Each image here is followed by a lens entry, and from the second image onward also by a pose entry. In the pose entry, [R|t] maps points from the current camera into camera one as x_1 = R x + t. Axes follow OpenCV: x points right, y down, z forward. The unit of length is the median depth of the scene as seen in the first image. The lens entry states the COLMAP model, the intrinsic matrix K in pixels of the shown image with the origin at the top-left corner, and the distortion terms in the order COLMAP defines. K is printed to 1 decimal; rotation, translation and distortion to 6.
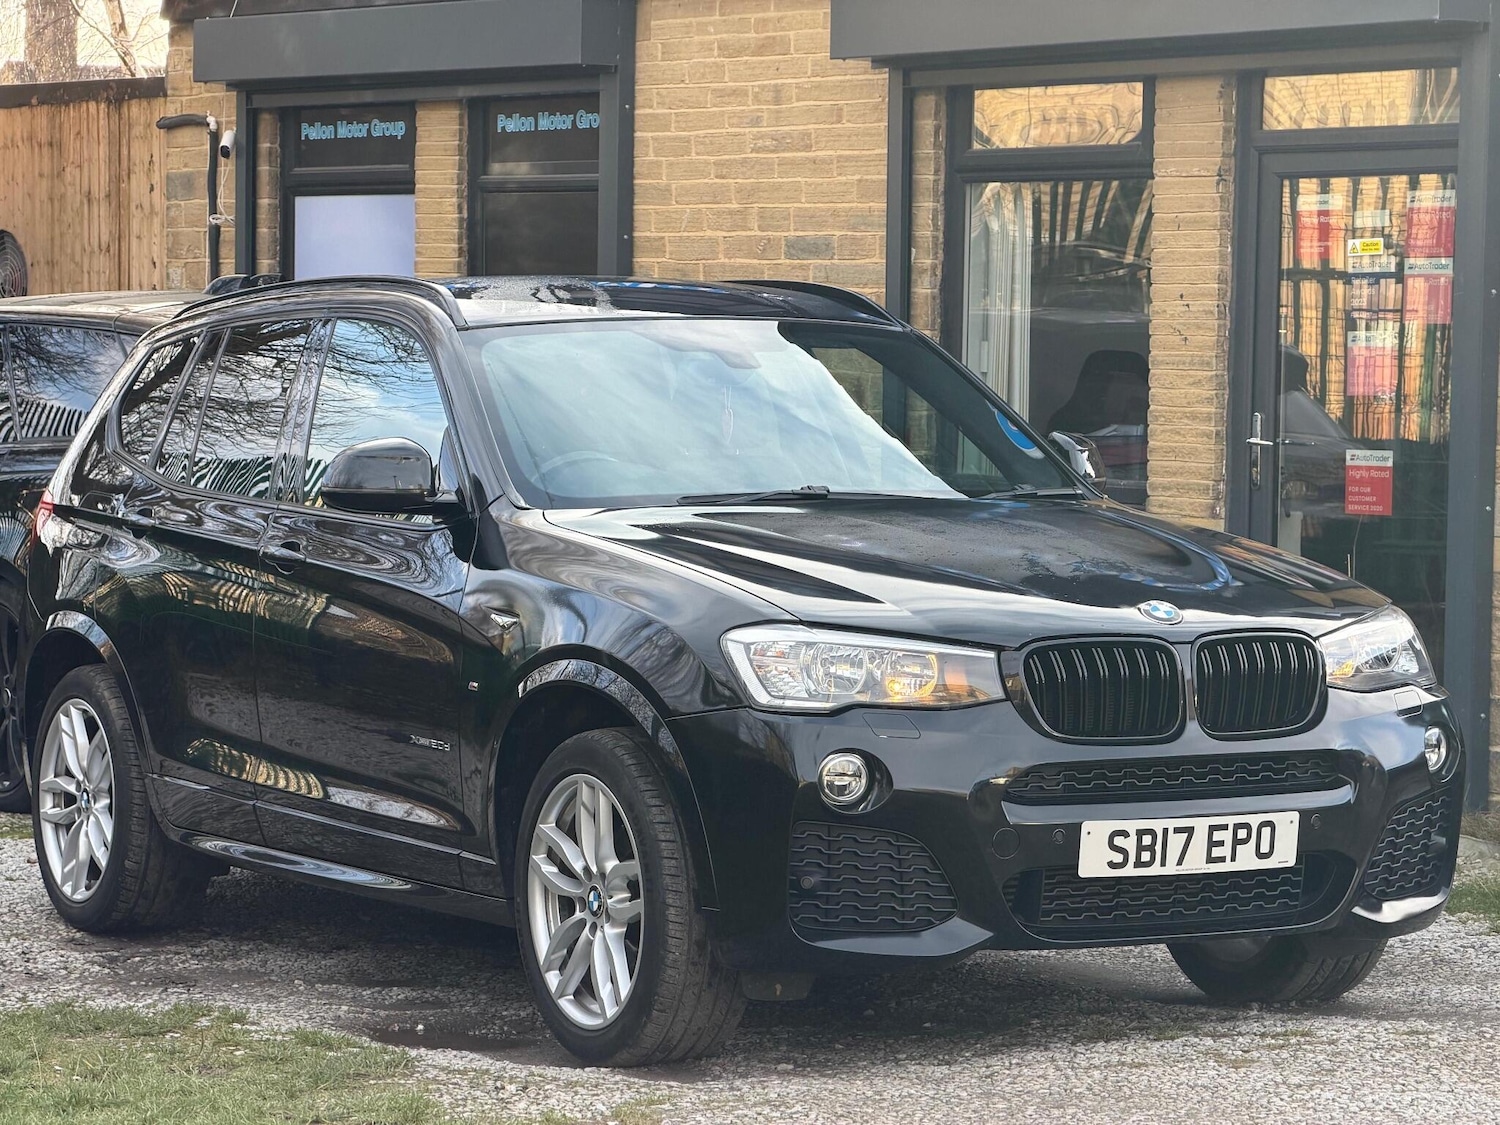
lens RADIAL K [[4532.3, 0, 733.9], [0, 4532.3, 559.1], [0, 0, 1]] dist [0.276101, -0.645517]
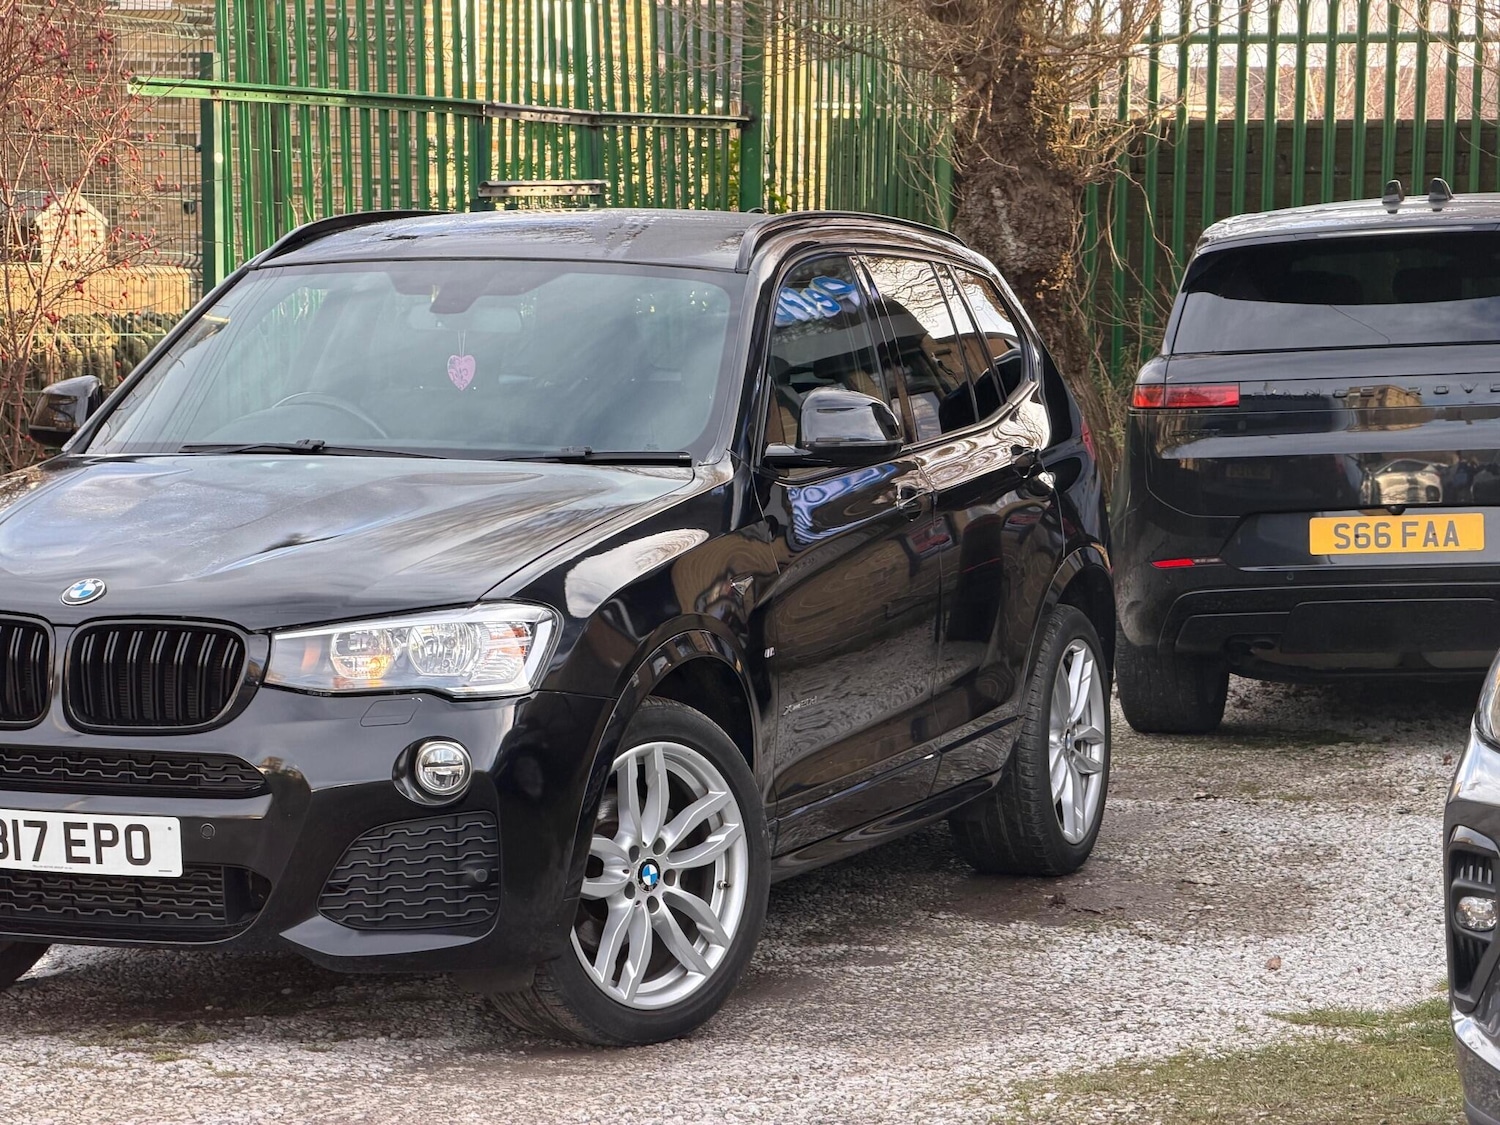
lens RADIAL K [[4532.3, 0, 733.9], [0, 4532.3, 559.1], [0, 0, 1]] dist [0.276101, -0.645517]
pose [[0.646248, 0.061289, -0.760662, 0.873872], [-0.035380, 0.998104, 0.050362, -0.045806], [0.762307, -0.005634, 0.647191, 0.484375]]
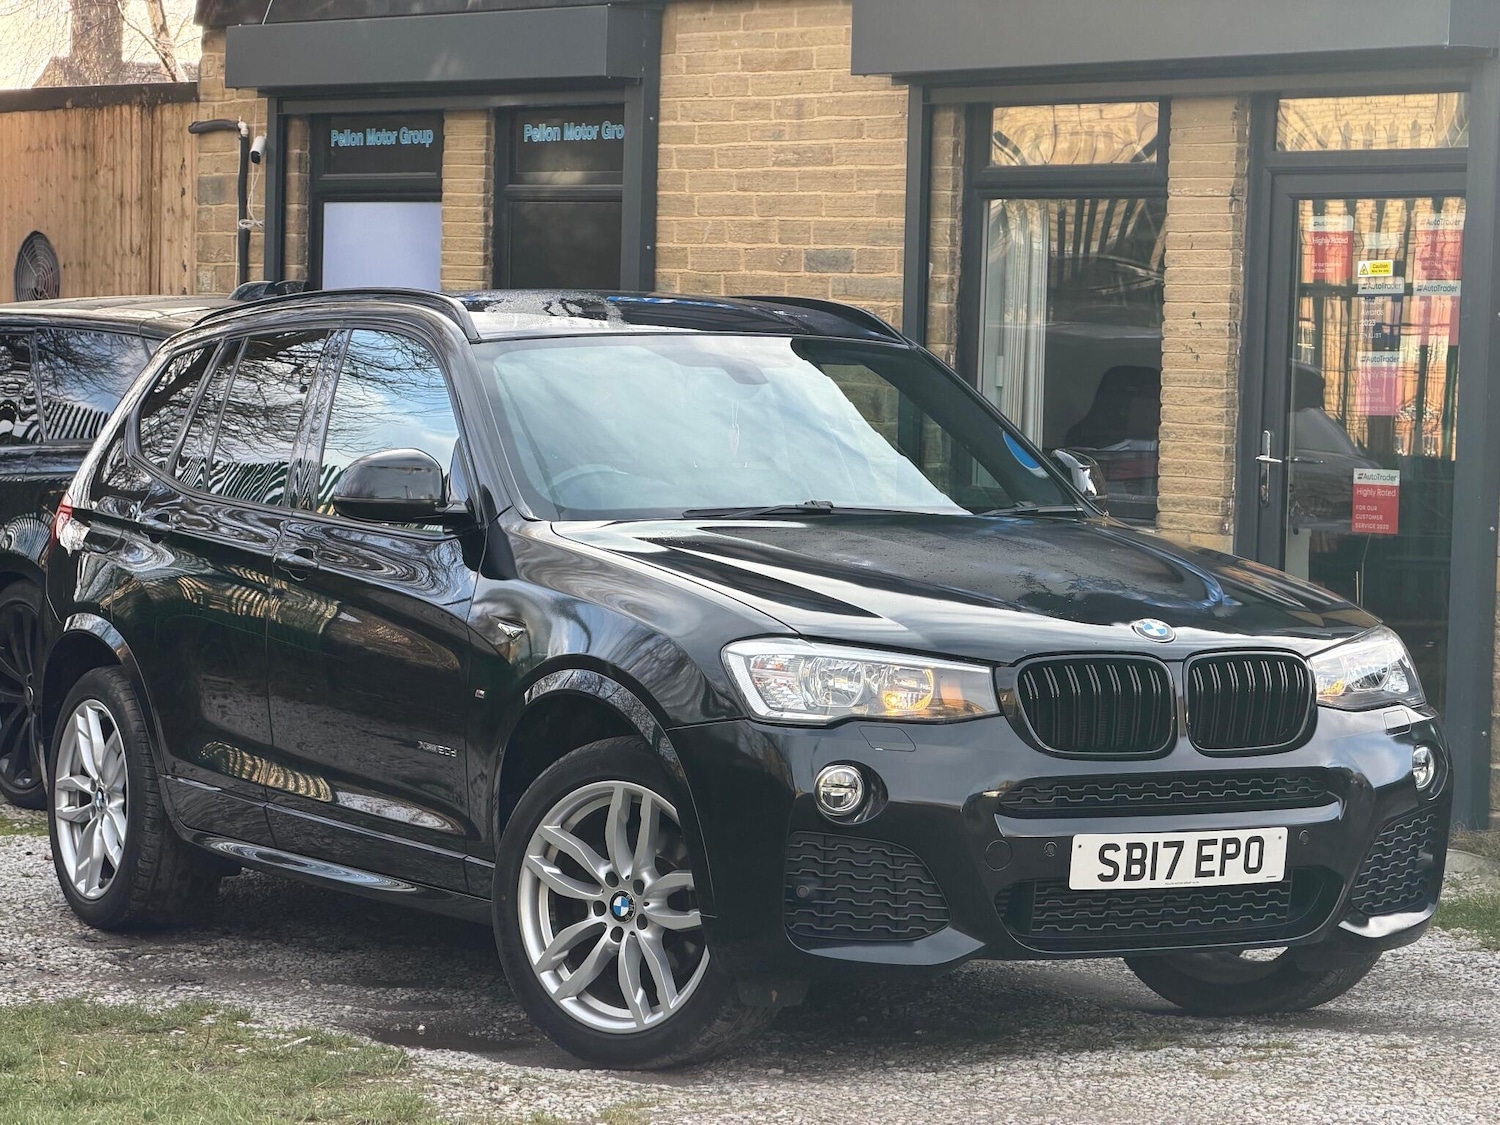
lens RADIAL K [[4532.3, 0, 733.9], [0, 4532.3, 559.1], [0, 0, 1]] dist [0.276101, -0.645517]
pose [[0.999883, 0.012897, -0.008234, 0.007825], [-0.012901, 0.999917, -0.000423, -0.002493], [0.008228, 0.000529, 0.999966, -0.018417]]
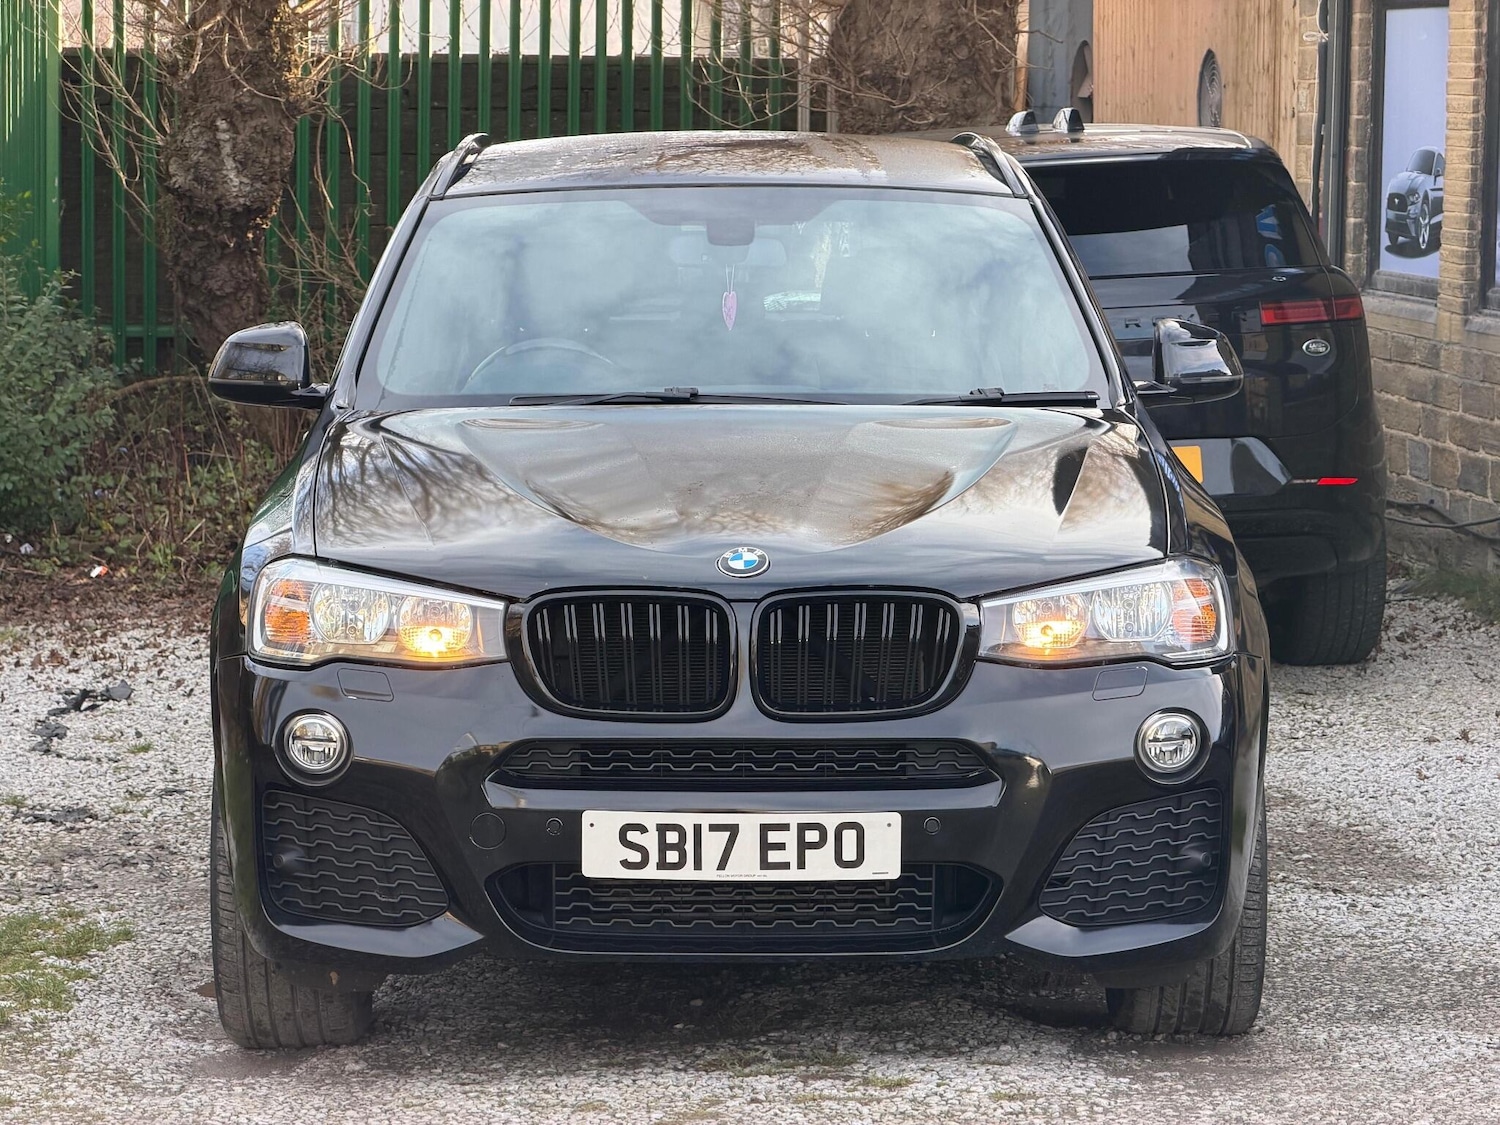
lens RADIAL K [[4532.3, 0, 733.9], [0, 4532.3, 559.1], [0, 0, 1]] dist [0.276101, -0.645517]
pose [[0.872889, 0.043046, -0.486015, 0.480932], [-0.020184, 0.998434, 0.052180, -0.030821], [0.487500, -0.035738, 0.872391, 0.276408]]
